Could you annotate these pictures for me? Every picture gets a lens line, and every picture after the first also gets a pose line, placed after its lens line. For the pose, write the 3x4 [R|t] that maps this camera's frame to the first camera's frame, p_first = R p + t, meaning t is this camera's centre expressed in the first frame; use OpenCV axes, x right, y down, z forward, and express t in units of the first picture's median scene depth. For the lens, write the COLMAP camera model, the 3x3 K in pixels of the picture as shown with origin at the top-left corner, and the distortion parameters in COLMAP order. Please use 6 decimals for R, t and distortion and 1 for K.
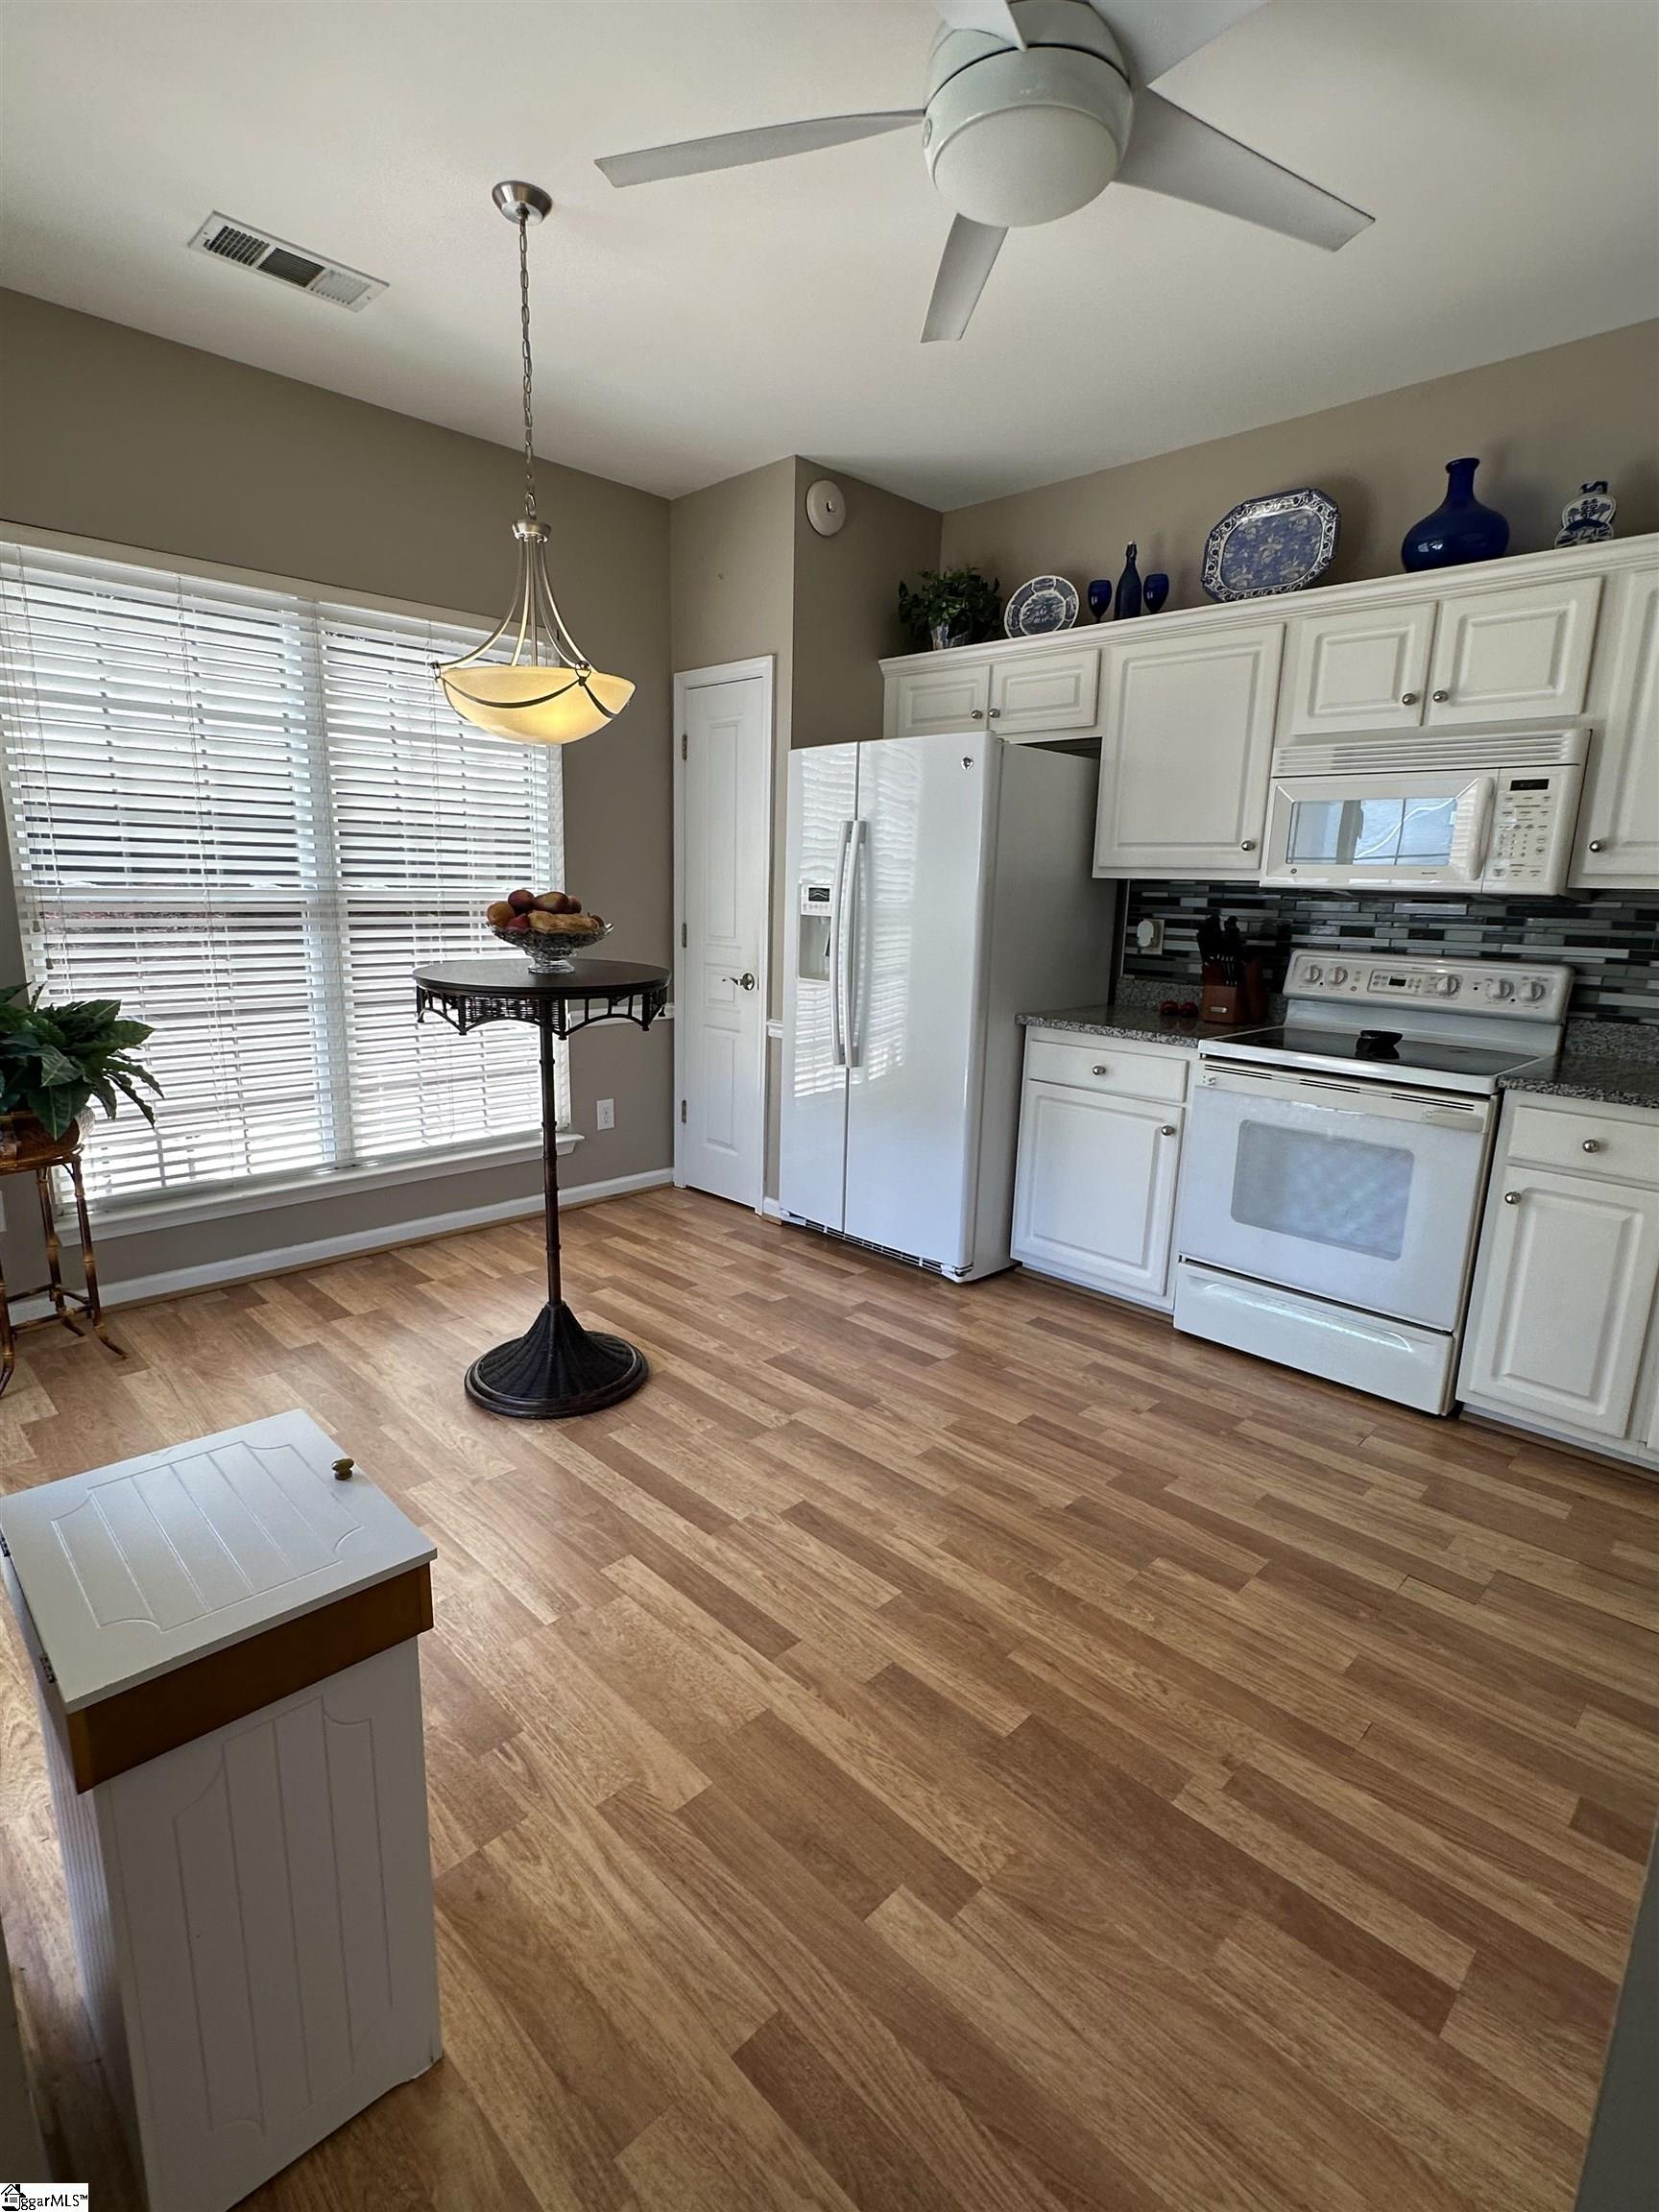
lens RADIAL K [[1085.5, 0, 830.6], [0, 1085.5, 1111.1], [0, 0, 1]] dist [-0.000975, 0.001579]
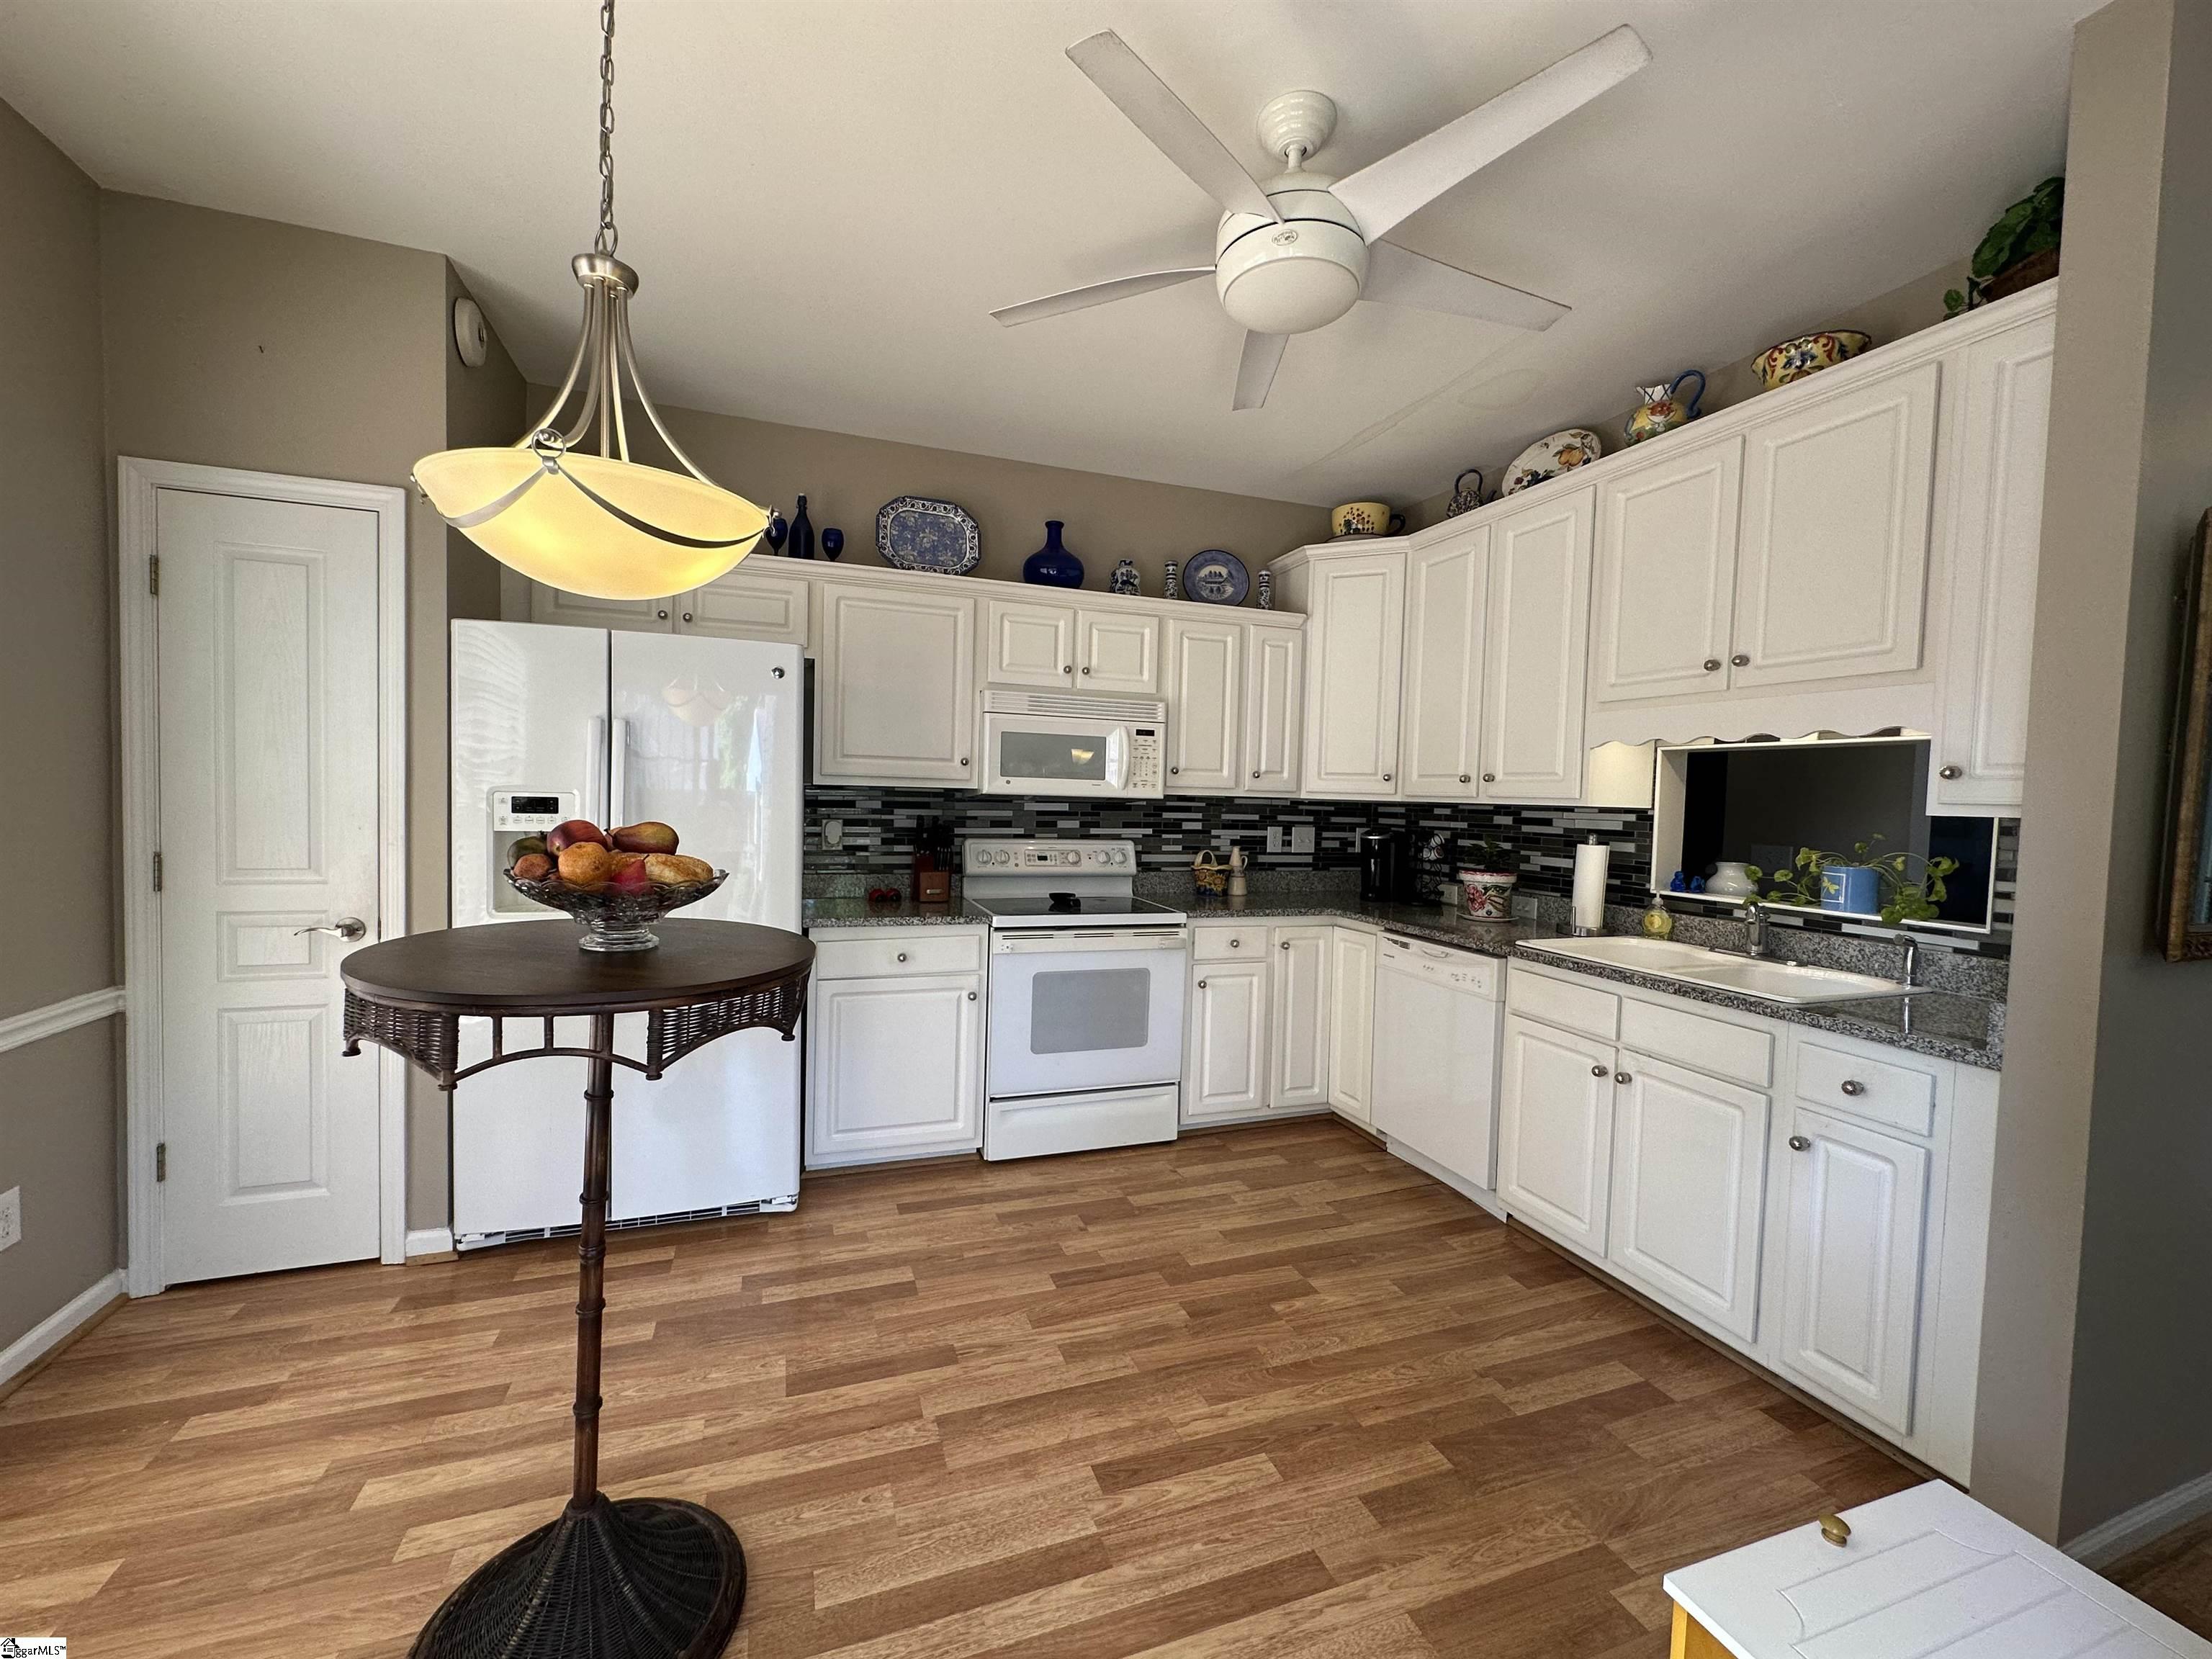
lens RADIAL K [[879.3, 0, 1105.9], [0, 879.3, 834.6], [0, 0, 1]] dist [-0.003065, 0.000287]
pose [[0.425884, -0.053441, 0.903198, -0.536773], [0.174740, 0.984318, -0.024154, -0.118432], [-0.887743, 0.168112, 0.428544, 0.473604]]
